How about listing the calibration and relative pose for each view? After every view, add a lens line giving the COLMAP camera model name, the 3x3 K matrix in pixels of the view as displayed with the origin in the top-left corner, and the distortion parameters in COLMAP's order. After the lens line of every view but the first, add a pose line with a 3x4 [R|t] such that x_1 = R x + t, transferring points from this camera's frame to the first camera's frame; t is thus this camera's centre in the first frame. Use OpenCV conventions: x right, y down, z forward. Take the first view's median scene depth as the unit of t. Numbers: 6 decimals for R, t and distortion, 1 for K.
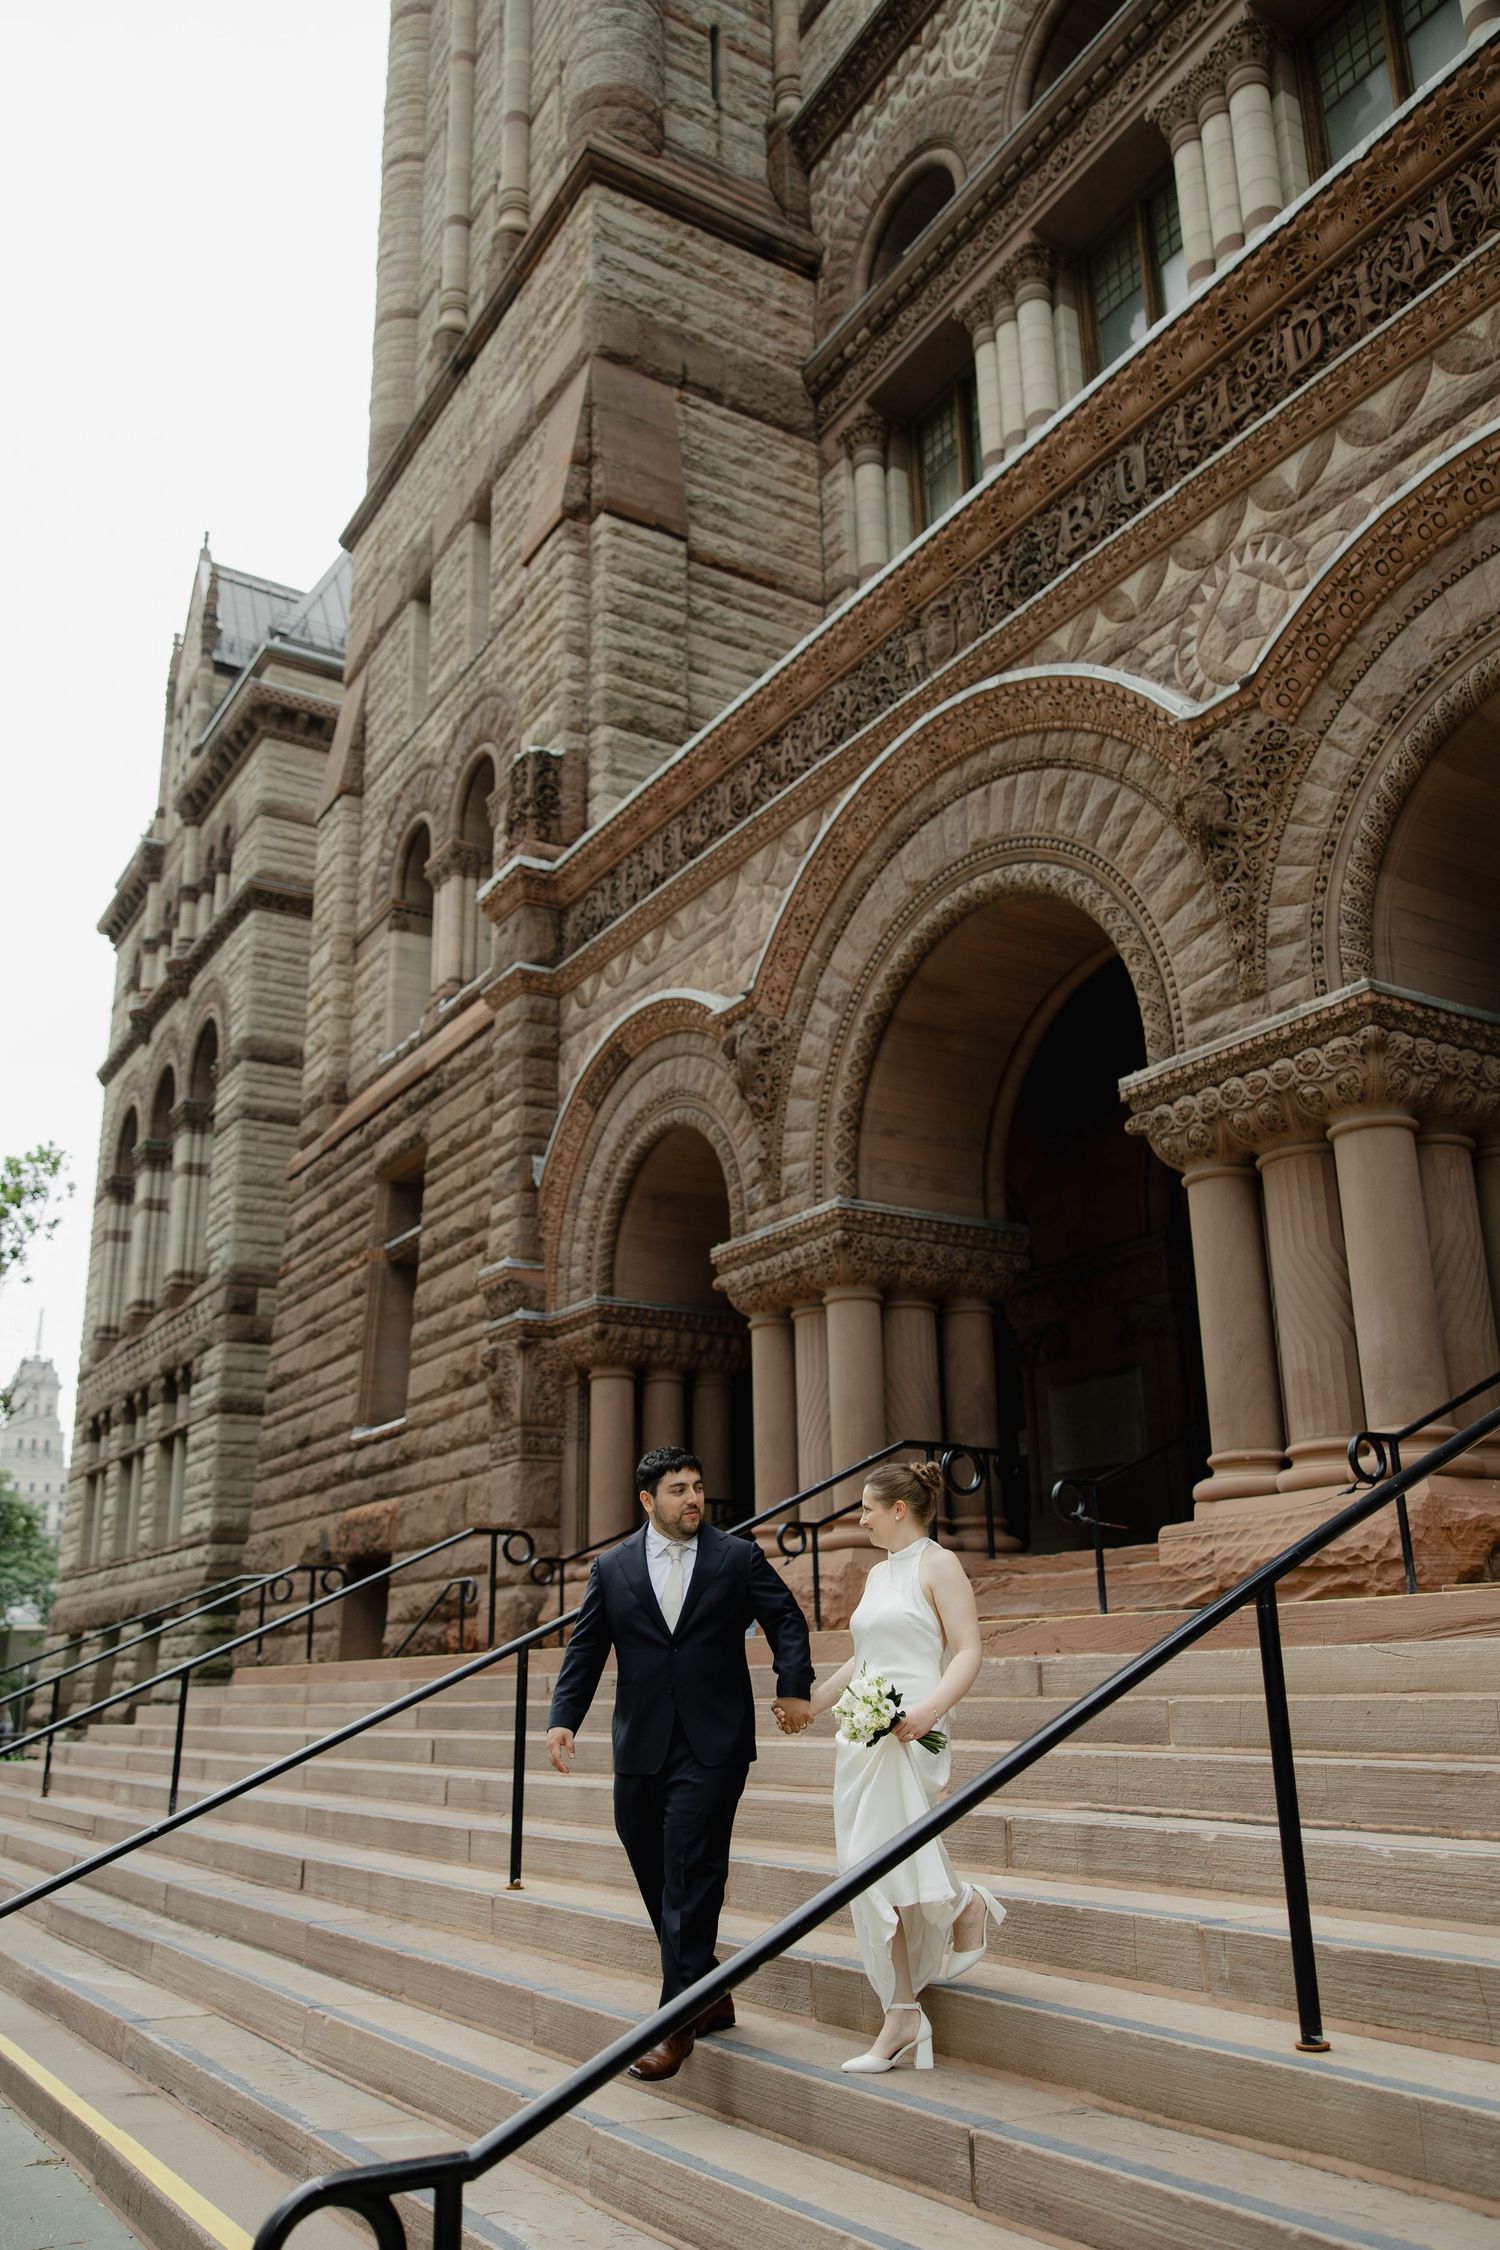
lens RADIAL K [[1785.1, 0, 752.0], [0, 1785.1, 1154.2], [0, 0, 1]] dist [0.002844, 0.003163]
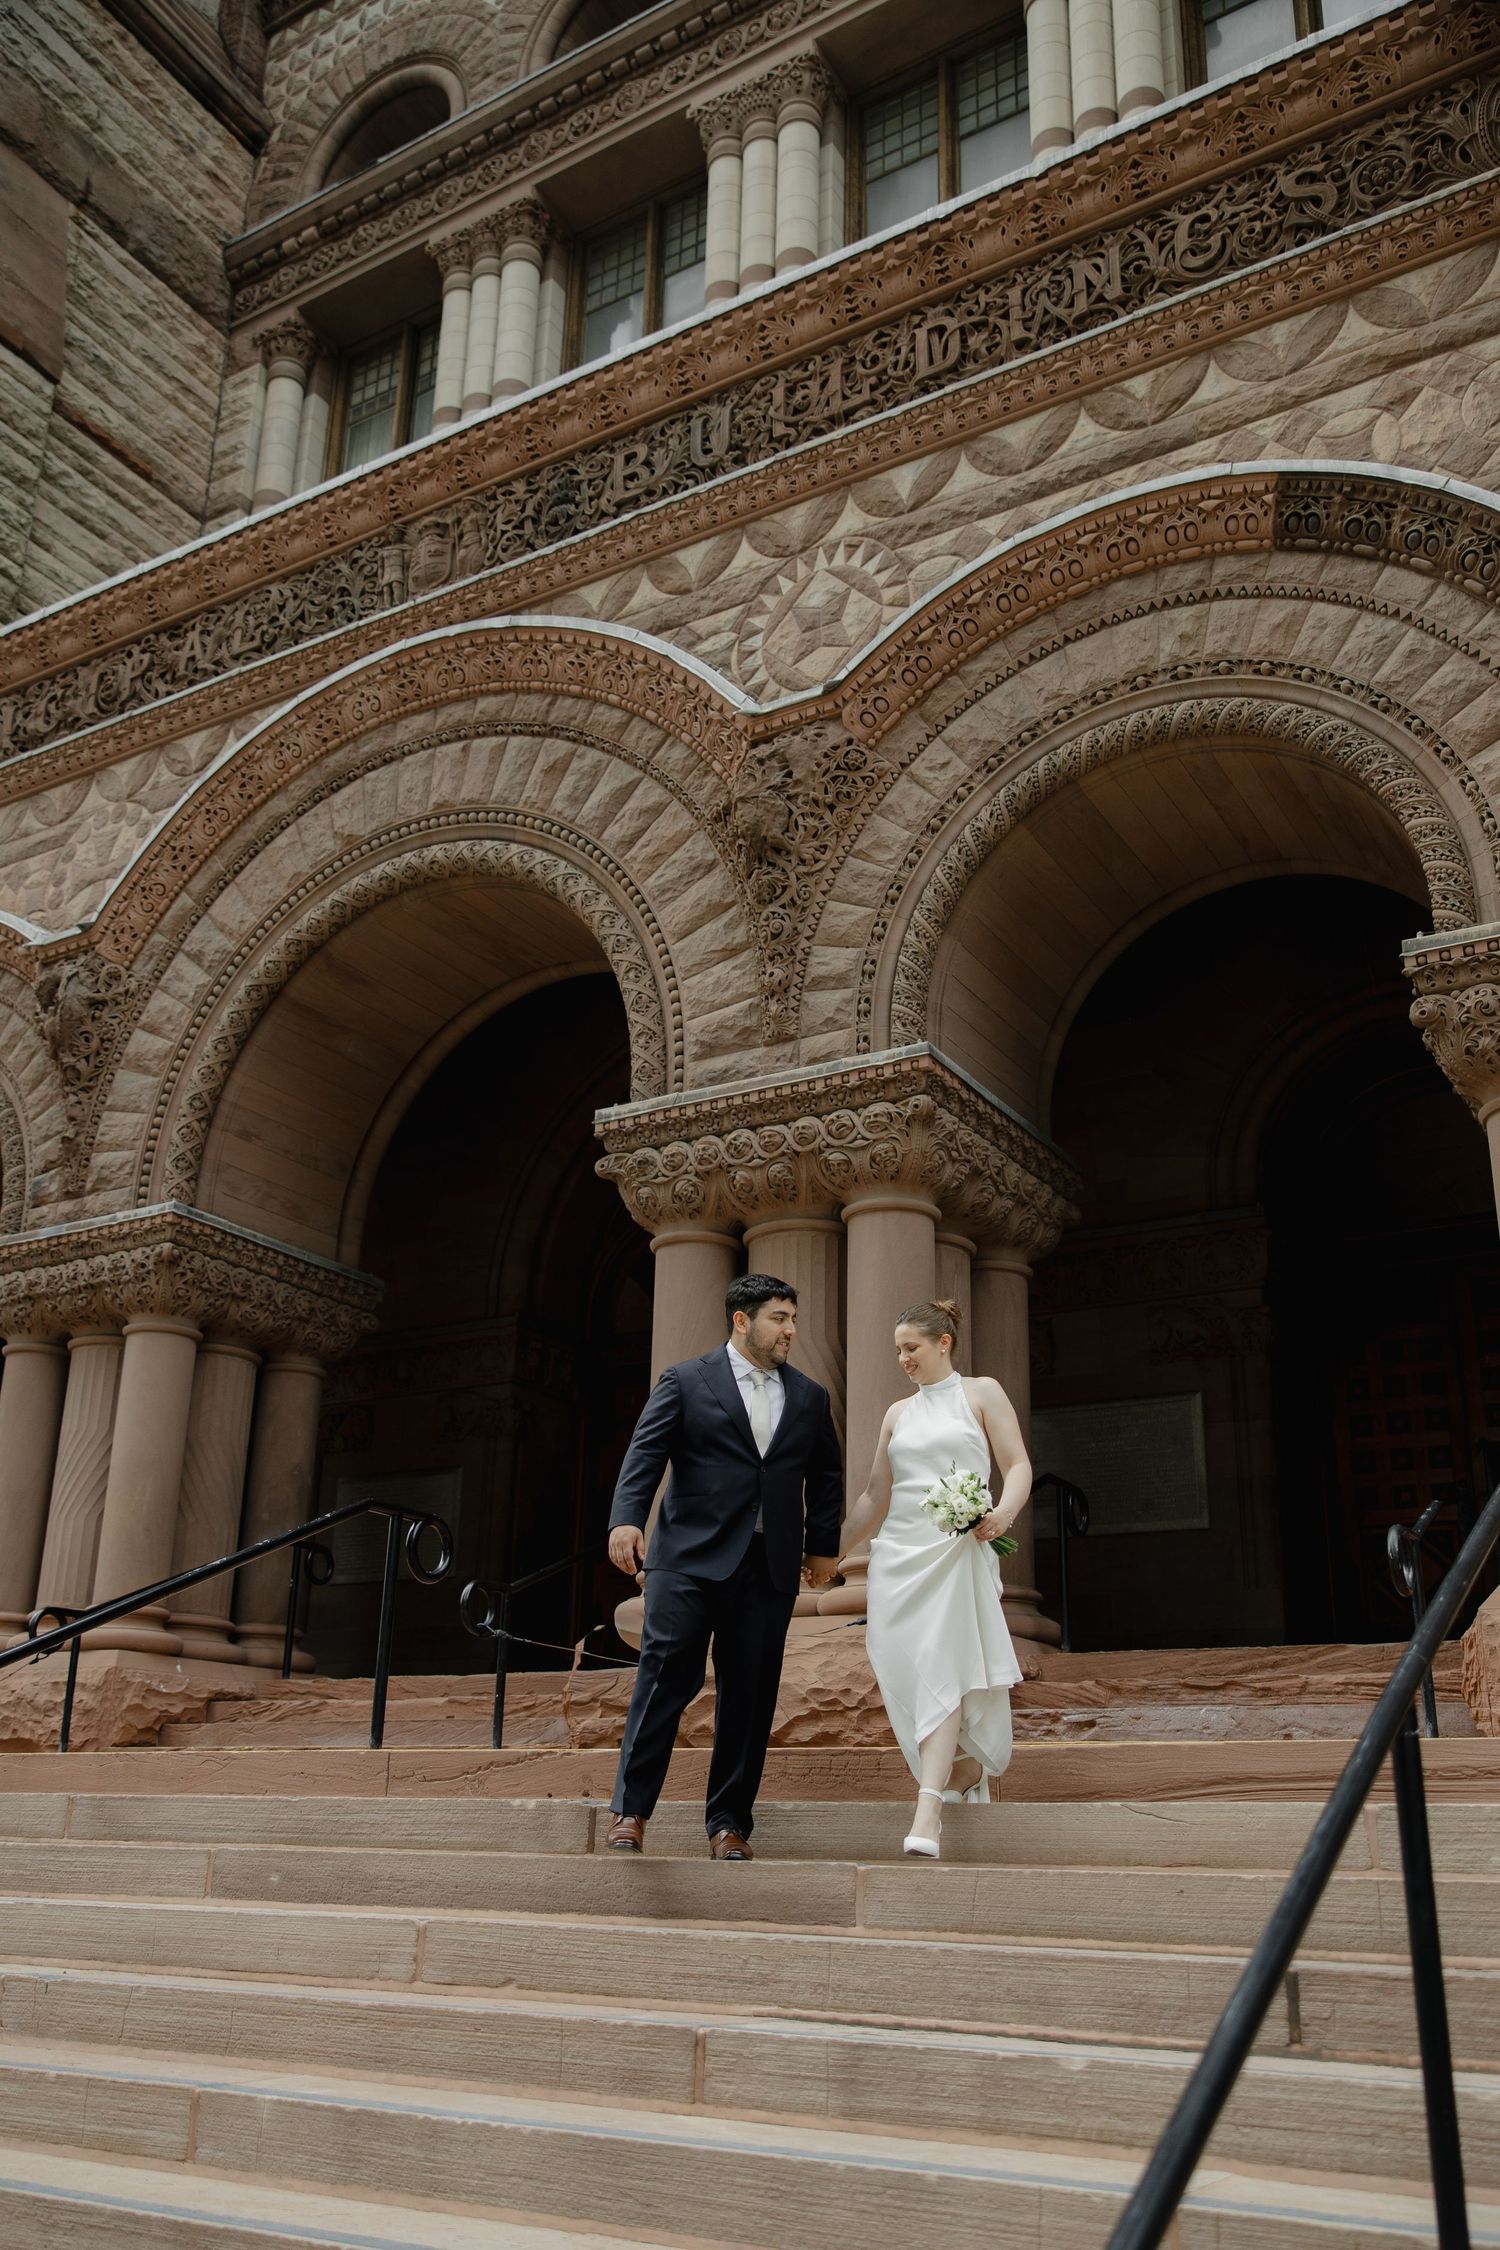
lens RADIAL K [[1933.0, 0, 746.0], [0, 1933.0, 1172.2], [0, 0, 1]] dist [-0.014984, 0.033144]
pose [[0.890614, 0.185903, 0.415027, -0.092918], [-0.165702, 0.982546, -0.084530, 0.047268], [-0.423497, 0.006513, 0.905874, 0.140111]]
